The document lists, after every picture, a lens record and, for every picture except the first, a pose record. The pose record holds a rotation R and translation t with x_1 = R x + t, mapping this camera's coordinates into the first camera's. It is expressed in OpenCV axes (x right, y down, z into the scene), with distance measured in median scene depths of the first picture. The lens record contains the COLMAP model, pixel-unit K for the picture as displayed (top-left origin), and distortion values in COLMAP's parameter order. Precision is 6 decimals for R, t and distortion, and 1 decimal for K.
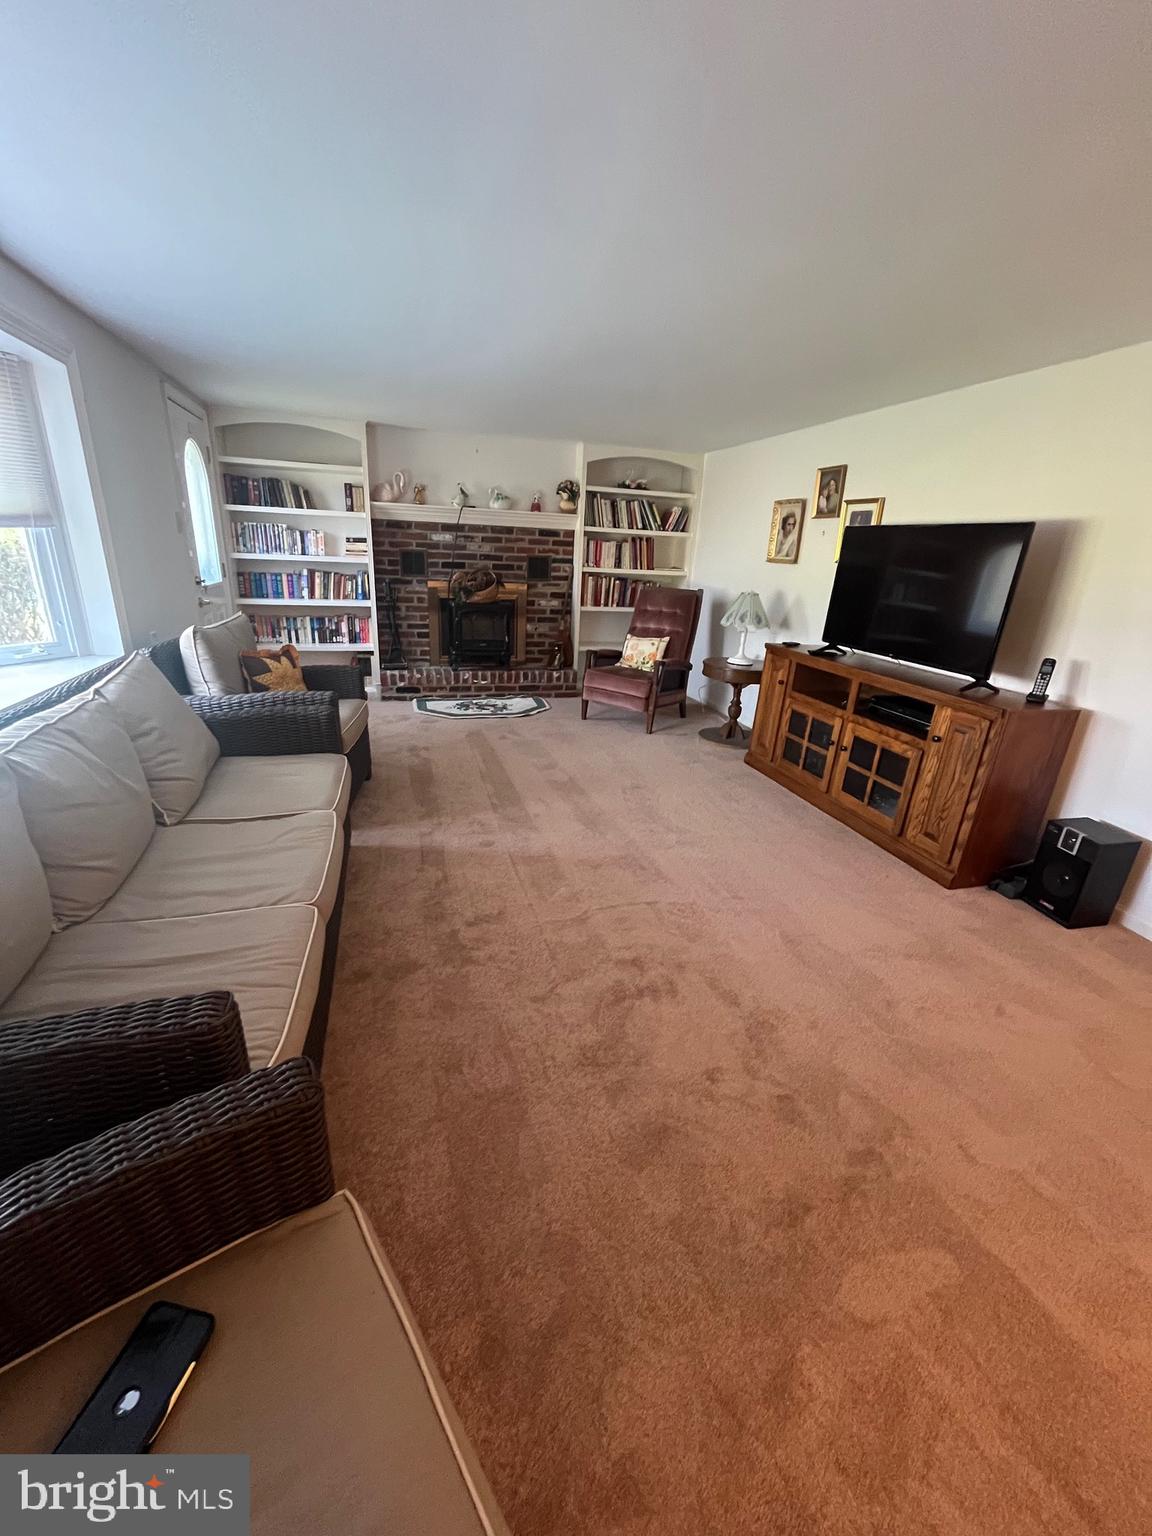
lens RADIAL K [[620.7, 0, 573.7], [0, 620.7, 770.8], [0, 0, 1]] dist [-0.007381, 0.000216]
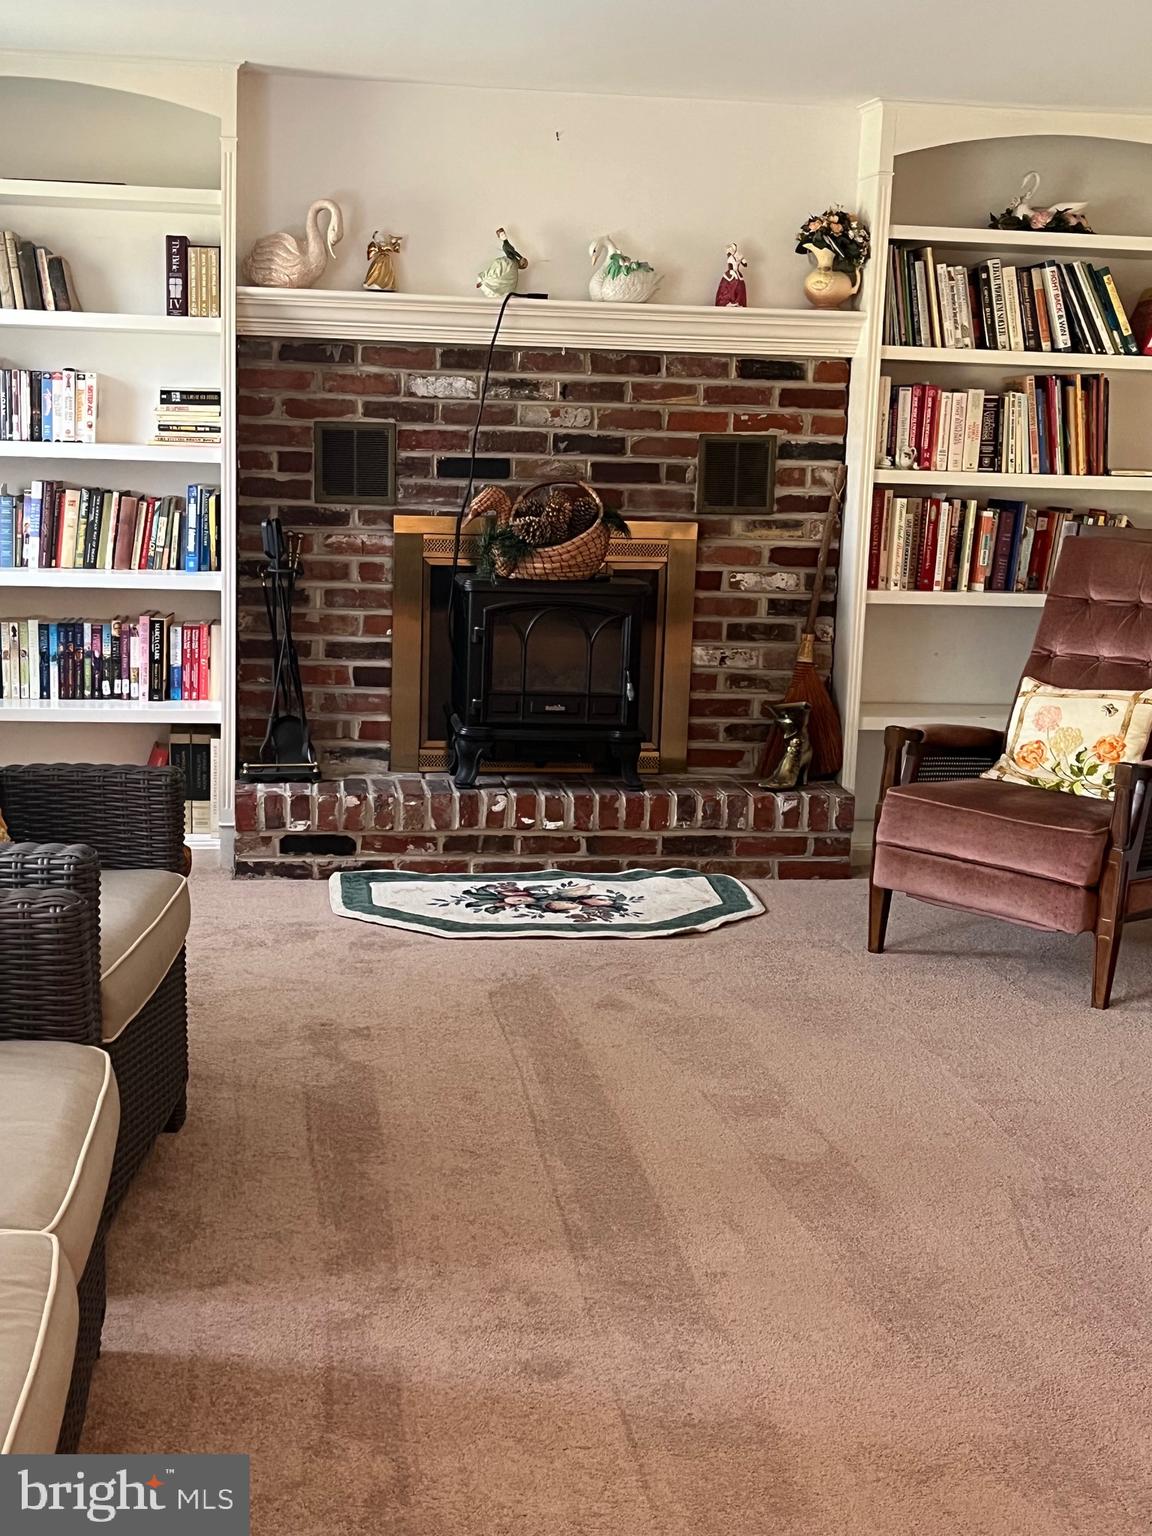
lens RADIAL K [[1971.0, 0, 545.0], [0, 1971.0, 766.6], [0, 0, 1]] dist [0.167499, -0.774813]
pose [[0.989262, 0.012089, -0.145650, -0.003615], [-0.036955, 0.984879, -0.169257, -0.002249], [0.141401, 0.172822, 0.974750, 0.018399]]
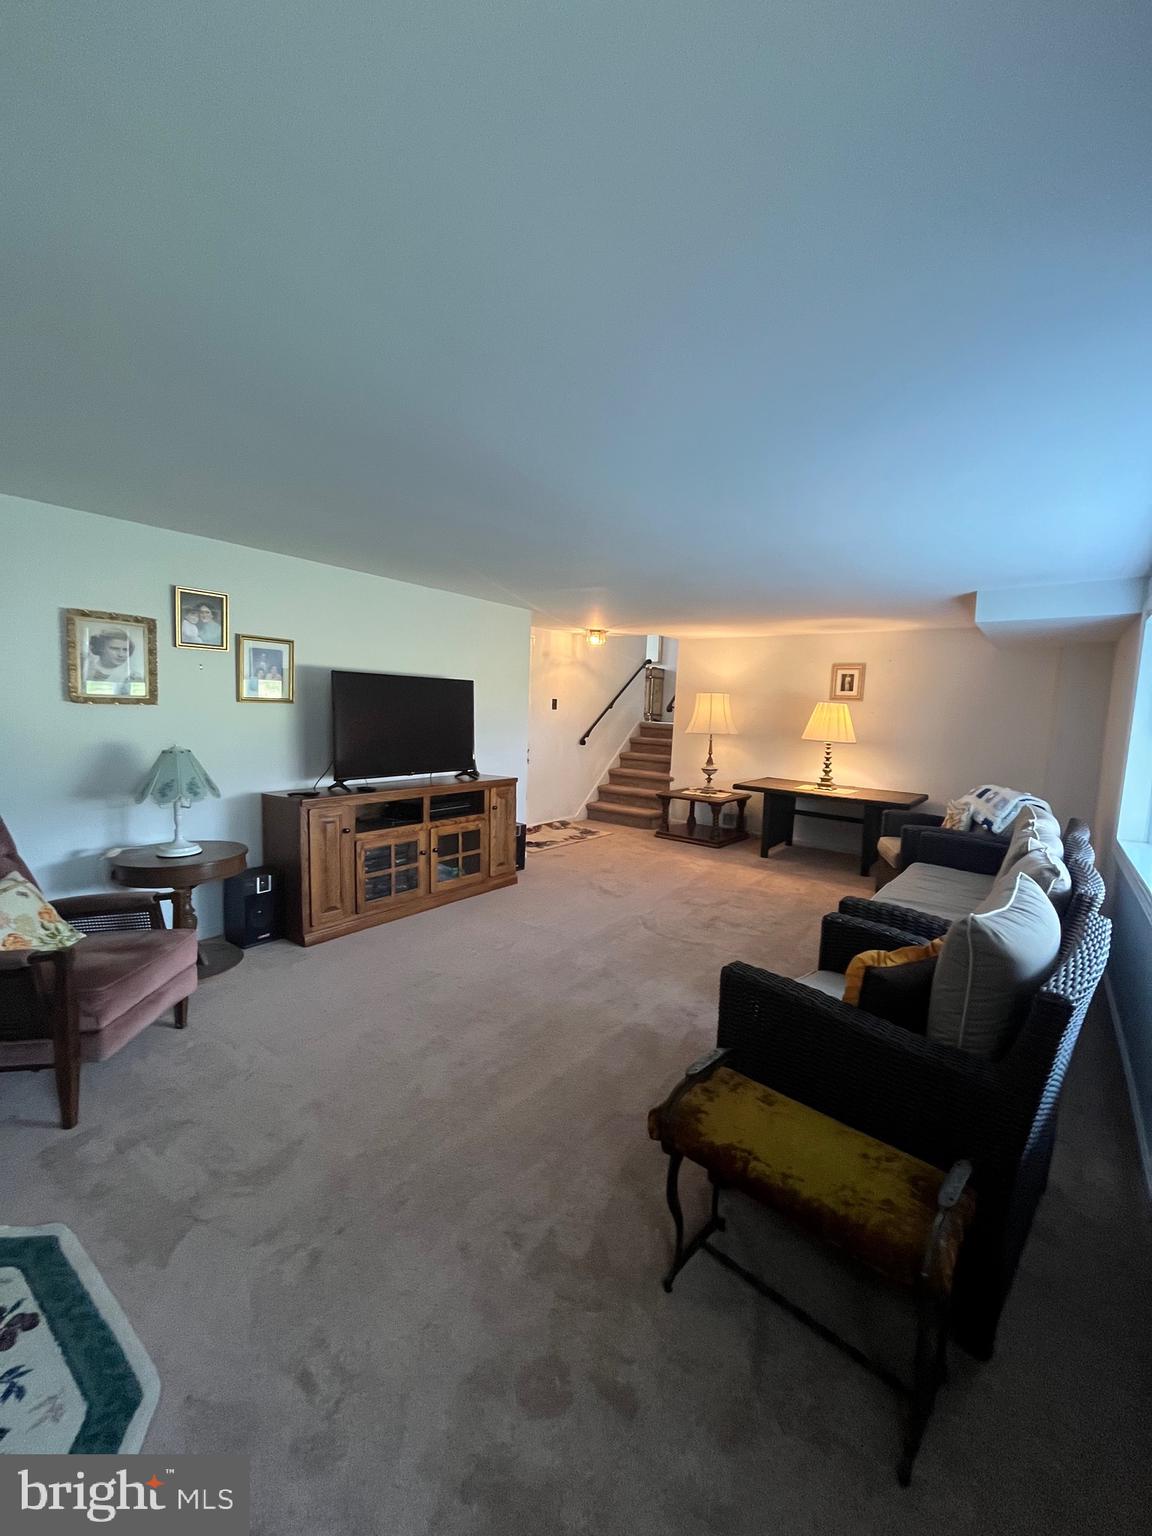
lens RADIAL K [[620.7, 0, 573.7], [0, 620.7, 770.8], [0, 0, 1]] dist [-0.007381, 0.000216]
pose [[-0.603767, -0.147121, 0.783467, -0.456206], [0.209740, 0.918876, 0.334181, -0.363041], [-0.769074, 0.366092, -0.523930, 0.934299]]
